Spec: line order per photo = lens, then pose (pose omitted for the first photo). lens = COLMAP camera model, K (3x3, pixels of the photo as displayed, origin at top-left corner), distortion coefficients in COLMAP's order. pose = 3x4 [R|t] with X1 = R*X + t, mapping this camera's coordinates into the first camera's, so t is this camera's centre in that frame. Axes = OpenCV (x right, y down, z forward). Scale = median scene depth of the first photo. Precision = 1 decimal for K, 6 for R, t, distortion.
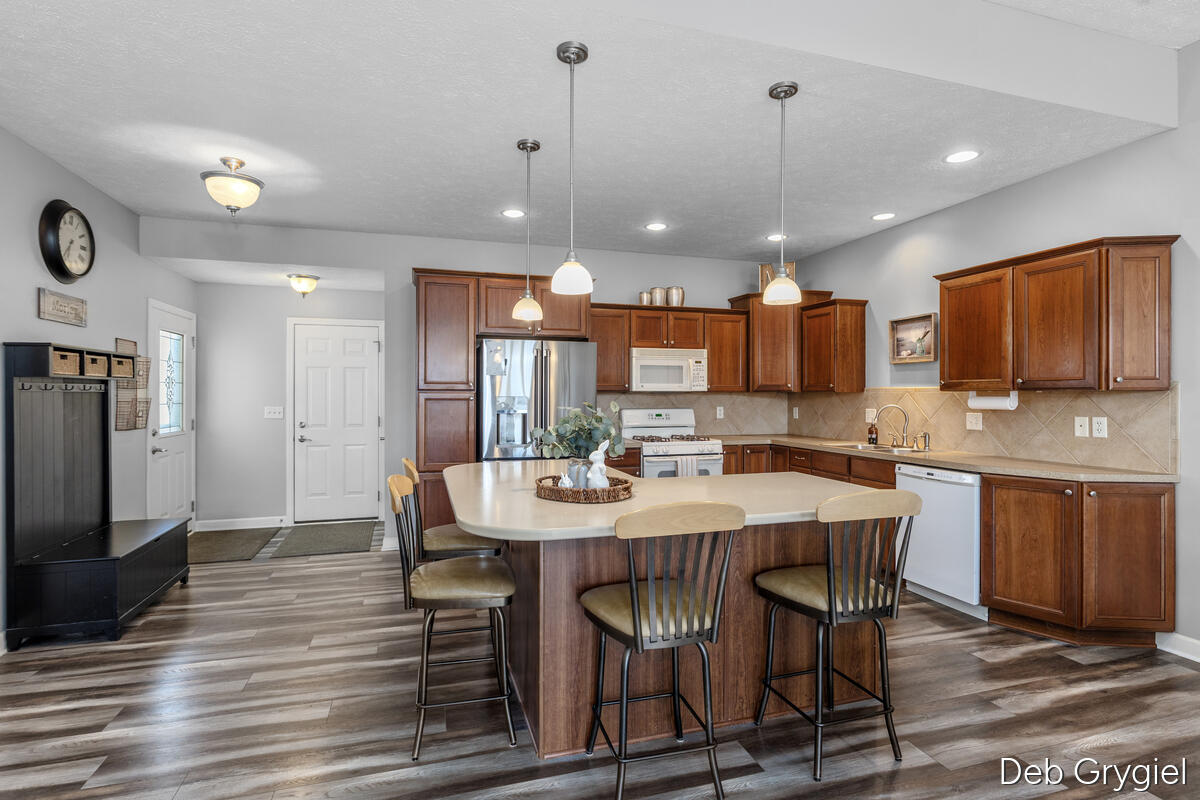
lens RADIAL K [[586.4, 0, 596.8], [0, 586.4, 393.6], [0, 0, 1]] dist [-0.001418, 0.000072]
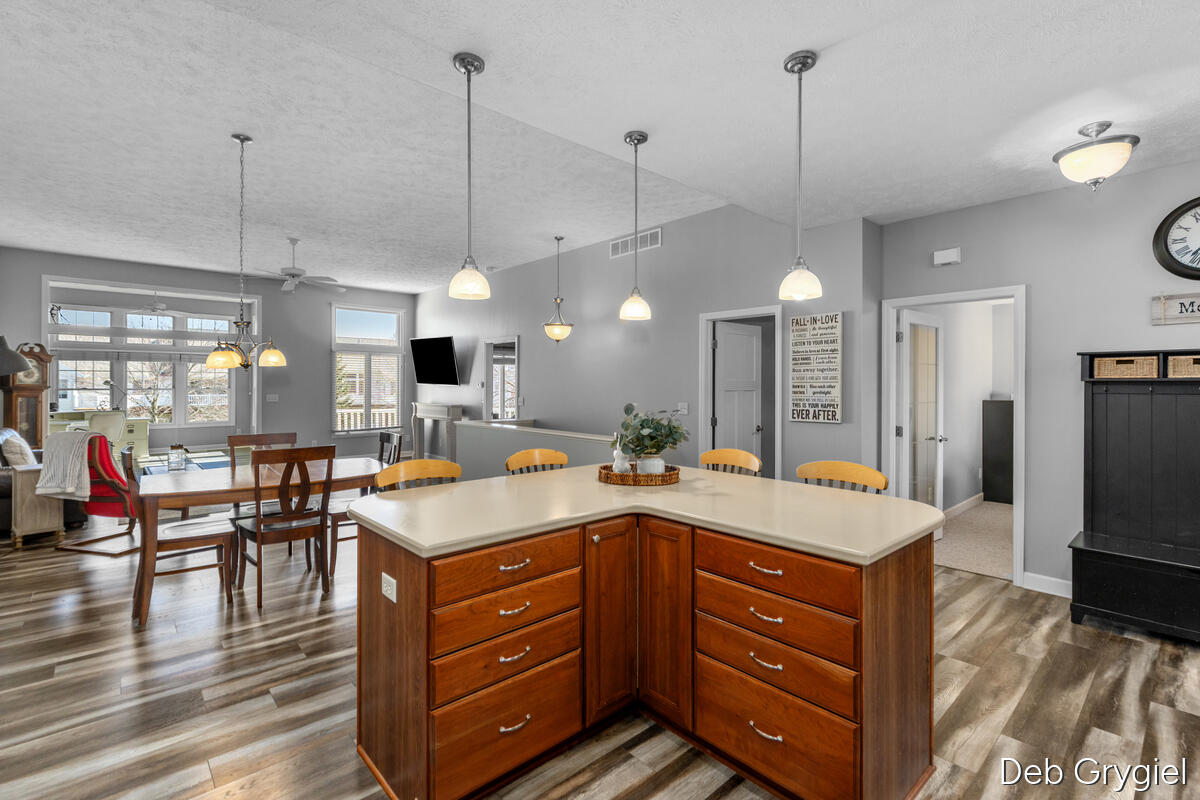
lens RADIAL K [[548.9, 0, 595.8], [0, 548.9, 397.7], [0, 0, 1]] dist [-0.000683, 0.000098]
pose [[-0.906784, 0.006384, -0.421548, 0.255635], [-0.002903, 0.999767, 0.021385, -0.009049], [0.421586, 0.020616, -0.906554, 0.956184]]
